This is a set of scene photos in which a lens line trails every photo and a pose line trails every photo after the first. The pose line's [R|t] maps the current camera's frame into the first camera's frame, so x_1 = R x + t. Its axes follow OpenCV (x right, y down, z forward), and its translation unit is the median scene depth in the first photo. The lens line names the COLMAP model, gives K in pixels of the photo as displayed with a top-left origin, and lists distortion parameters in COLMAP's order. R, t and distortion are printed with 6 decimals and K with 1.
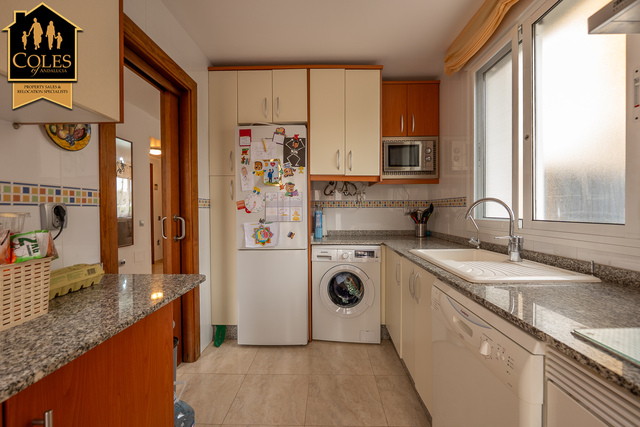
lens RADIAL K [[268.7, 0, 320.0], [0, 268.7, 213.5], [0, 0, 1]] dist [-0.000325, -0.000058]
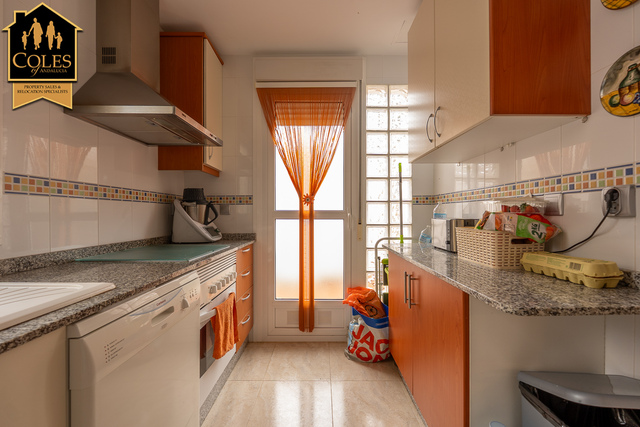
lens RADIAL K [[268.7, 0, 320.0], [0, 268.7, 213.5], [0, 0, 1]] dist [-0.000325, -0.000058]
pose [[-0.997225, 0.072874, -0.015234, -0.007113], [0.072677, 0.997269, 0.013141, -0.032836], [0.016150, 0.011997, -0.999798, 1.915706]]
